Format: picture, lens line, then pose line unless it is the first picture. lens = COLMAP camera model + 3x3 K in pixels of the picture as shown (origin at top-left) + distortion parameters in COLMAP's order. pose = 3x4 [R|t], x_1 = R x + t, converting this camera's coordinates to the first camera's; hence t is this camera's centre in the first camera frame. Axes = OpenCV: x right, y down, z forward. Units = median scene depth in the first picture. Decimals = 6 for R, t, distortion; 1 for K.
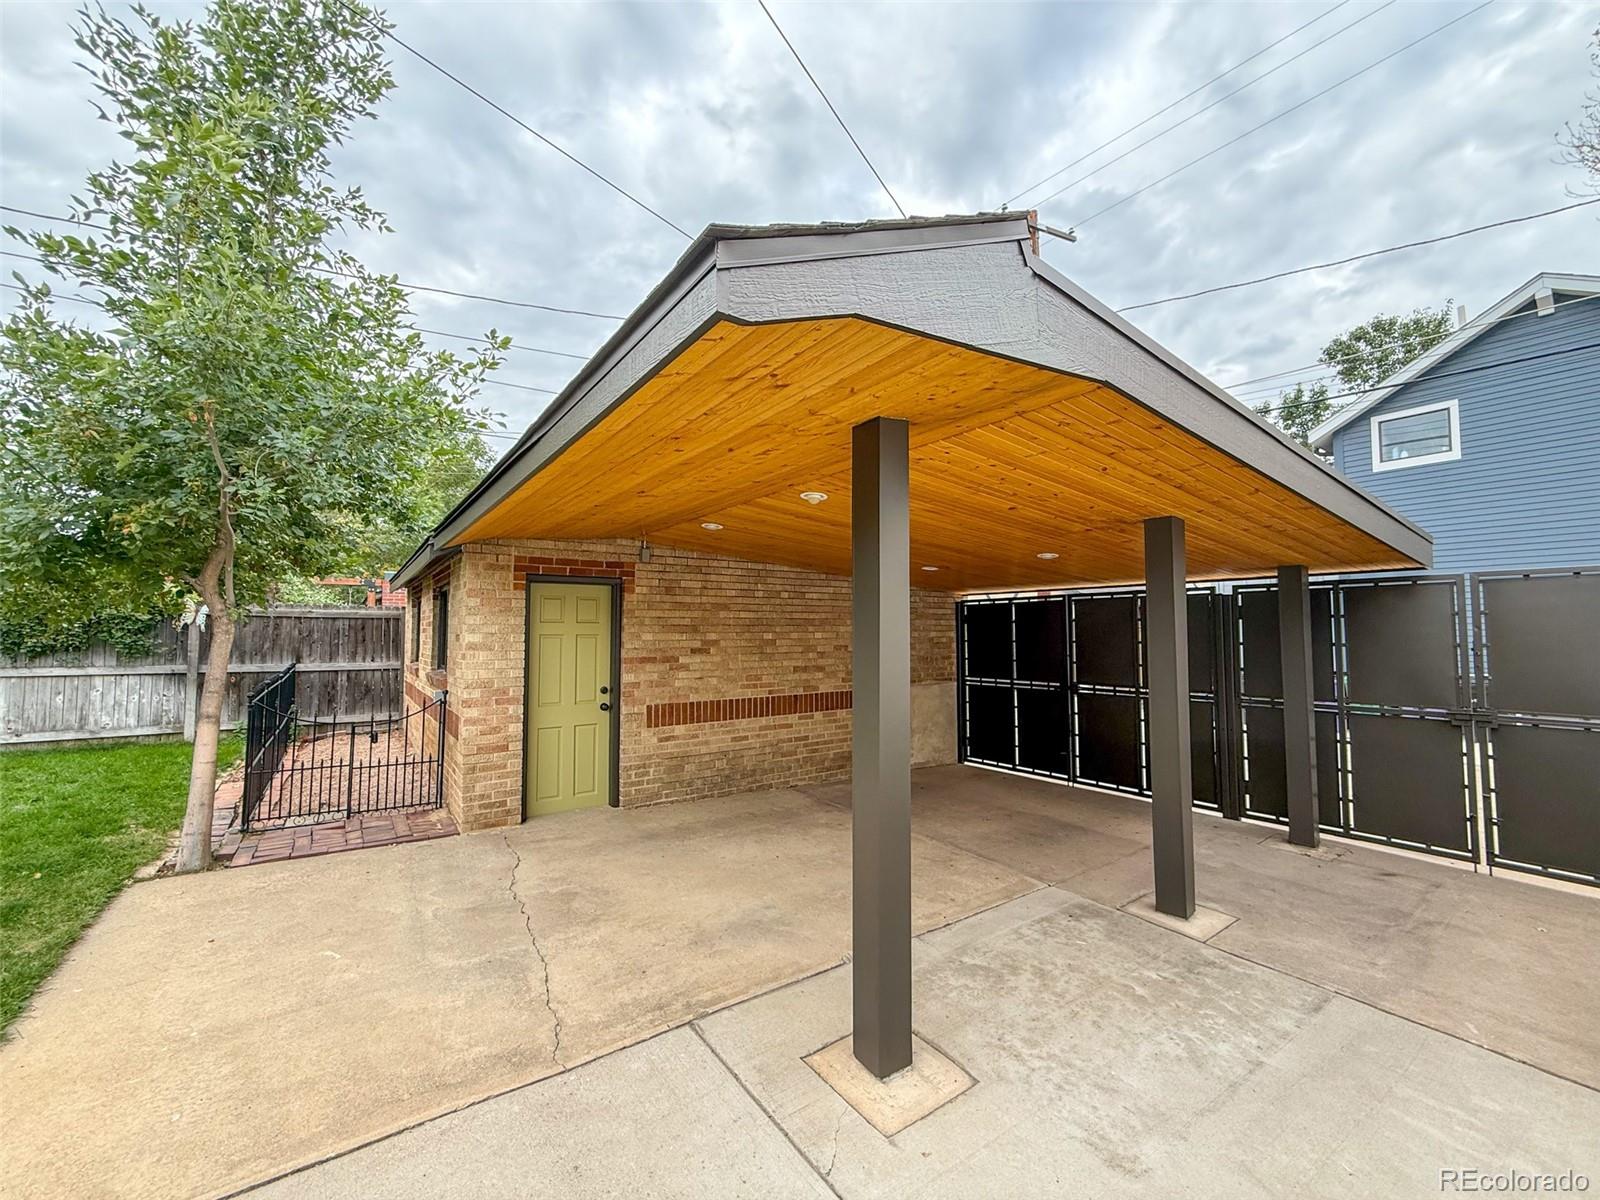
lens RADIAL K [[642.5, 0, 797.5], [0, 642.5, 597.3], [0, 0, 1]] dist [-0.004511, -0.000446]
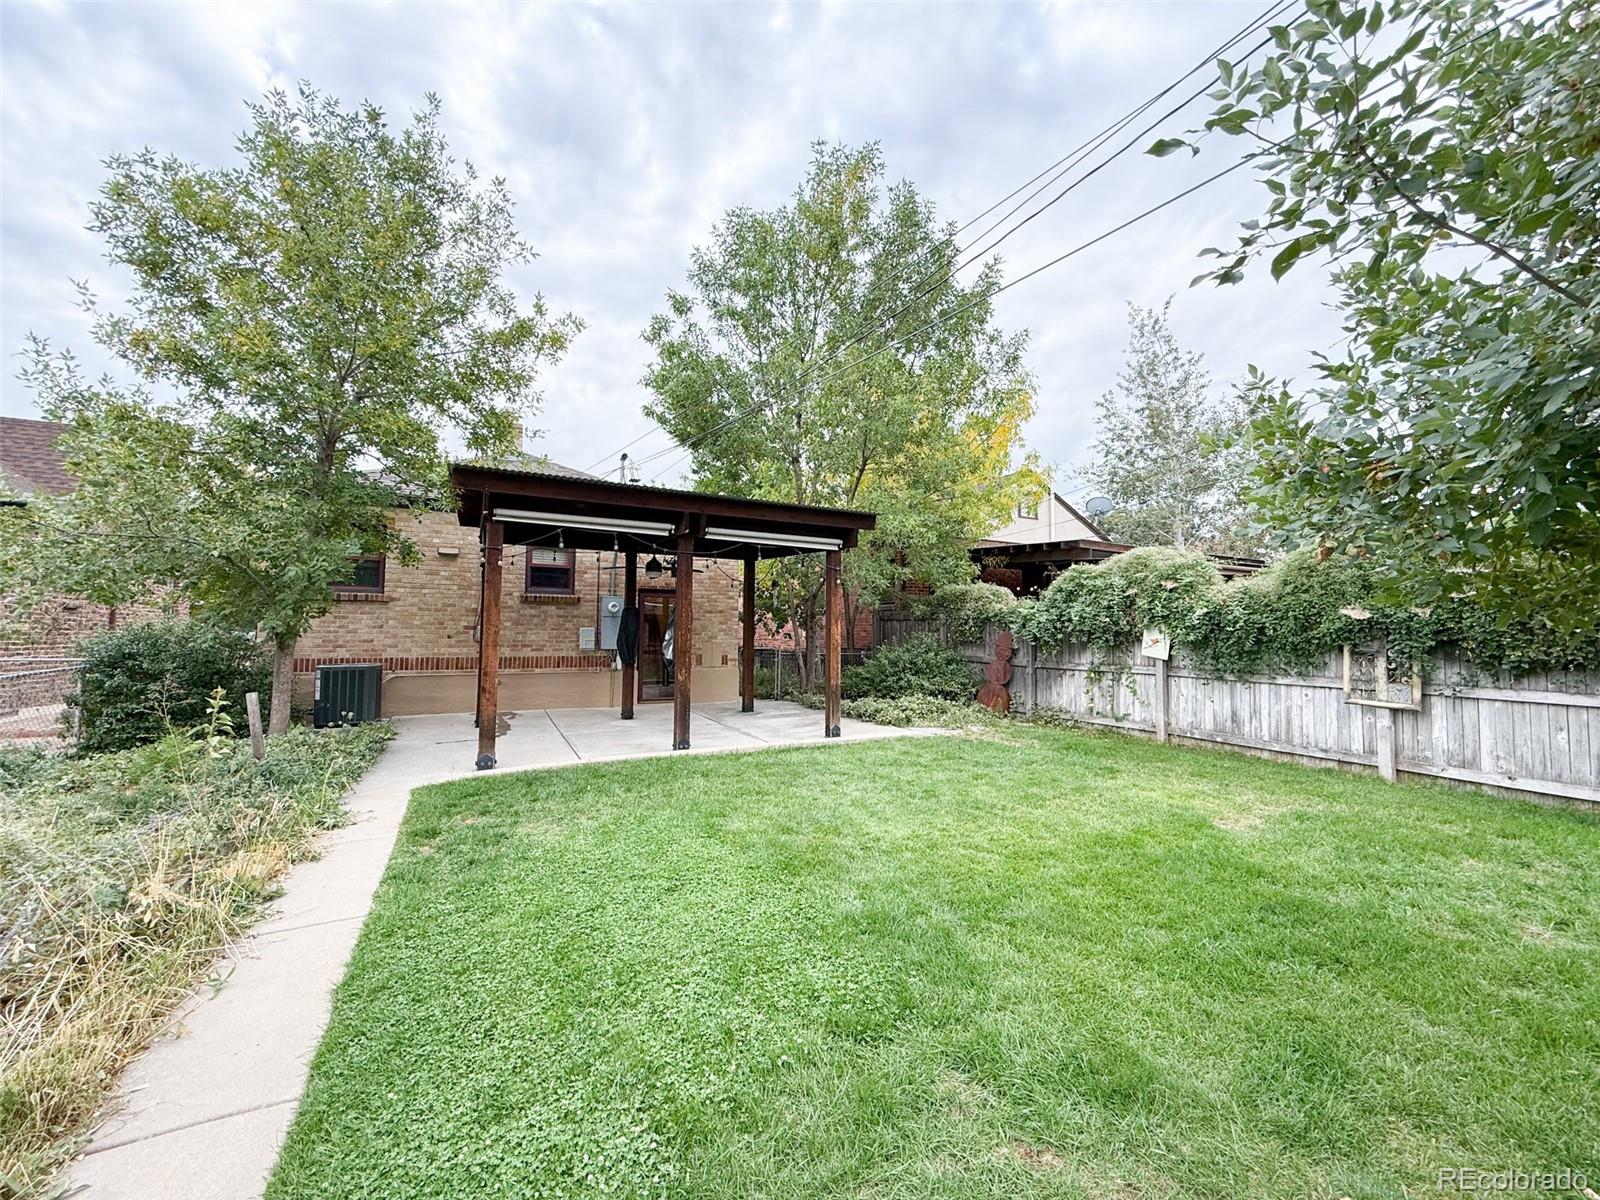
lens RADIAL K [[642.5, 0, 801.5], [0, 642.5, 596.7], [0, 0, 1]] dist [-0.004511, -0.000446]
pose [[-0.134630, -0.056318, -0.989294, -0.327128], [0.045921, 0.996956, -0.063004, 0.009842], [0.989831, -0.053912, -0.131634, 0.260712]]
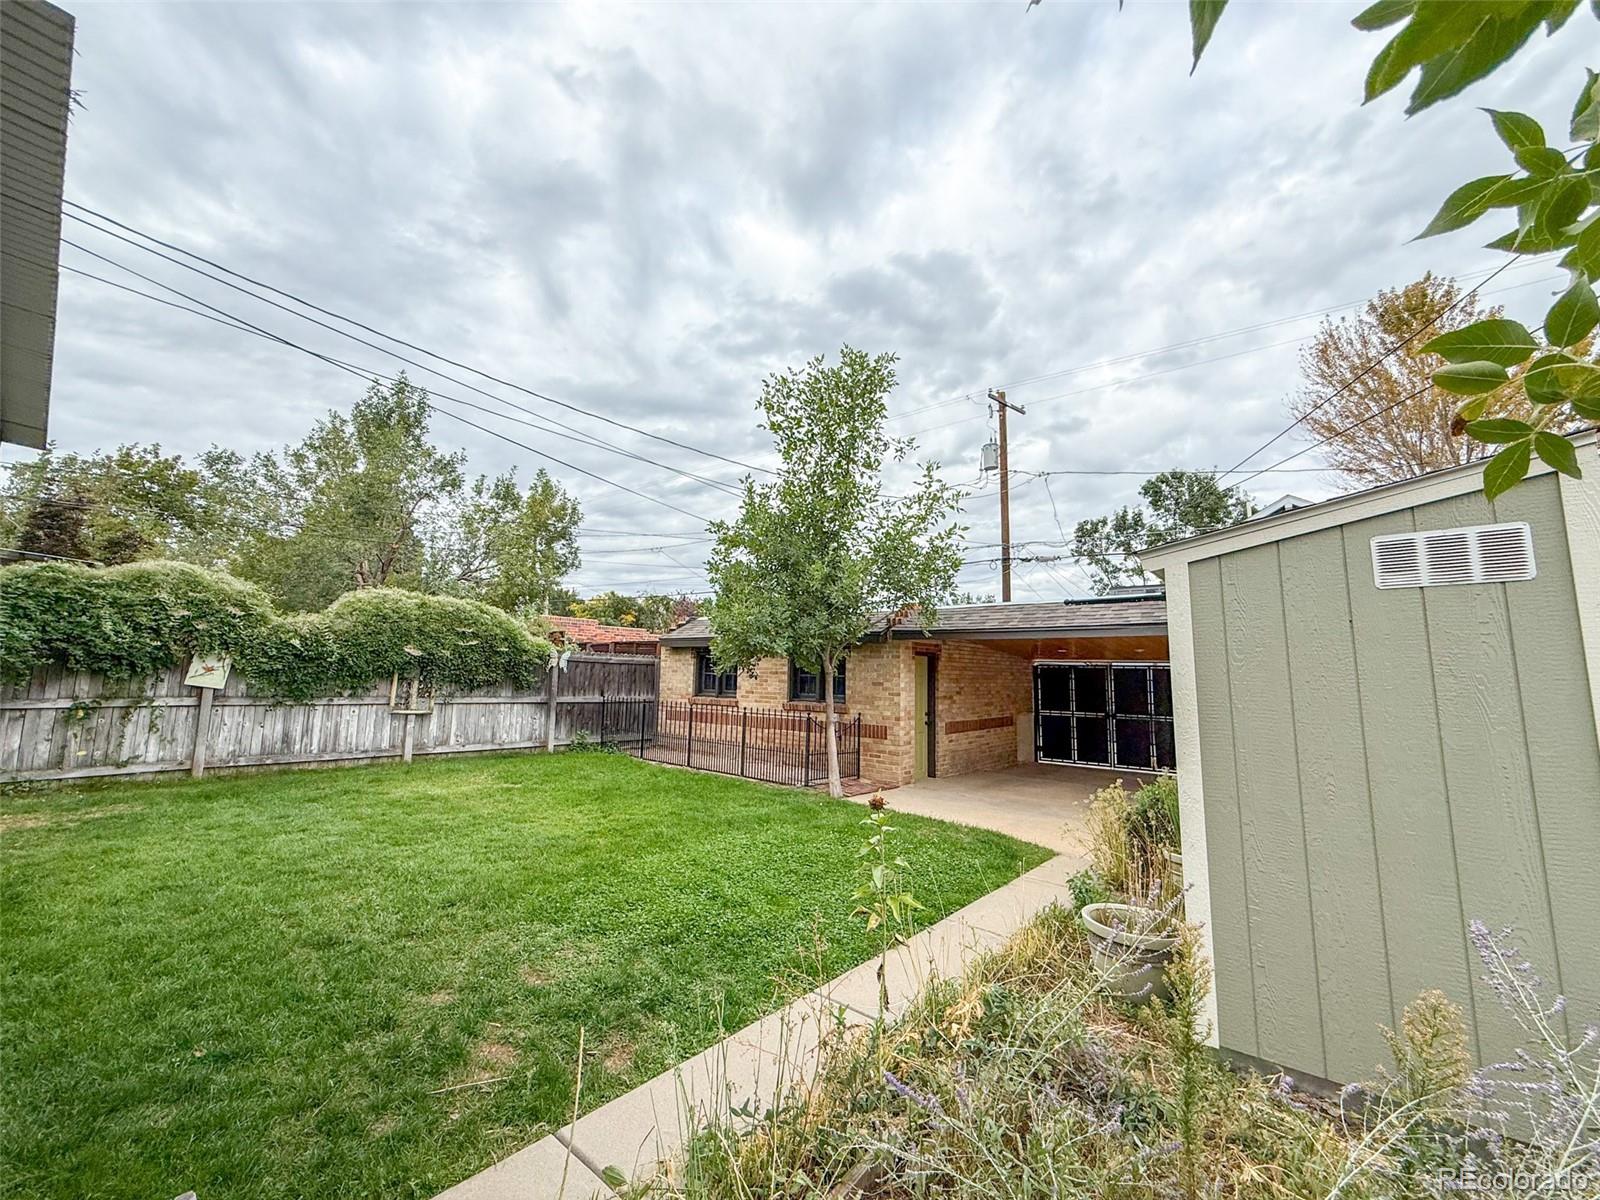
lens RADIAL K [[642.5, 0, 798.4], [0, 642.5, 595.6], [0, 0, 1]] dist [-0.004511, -0.000446]
pose [[0.963706, 0.056108, 0.261005, -0.851889], [-0.039496, 0.996871, -0.068464, -0.039106], [-0.264029, 0.055670, 0.962907, -0.510413]]
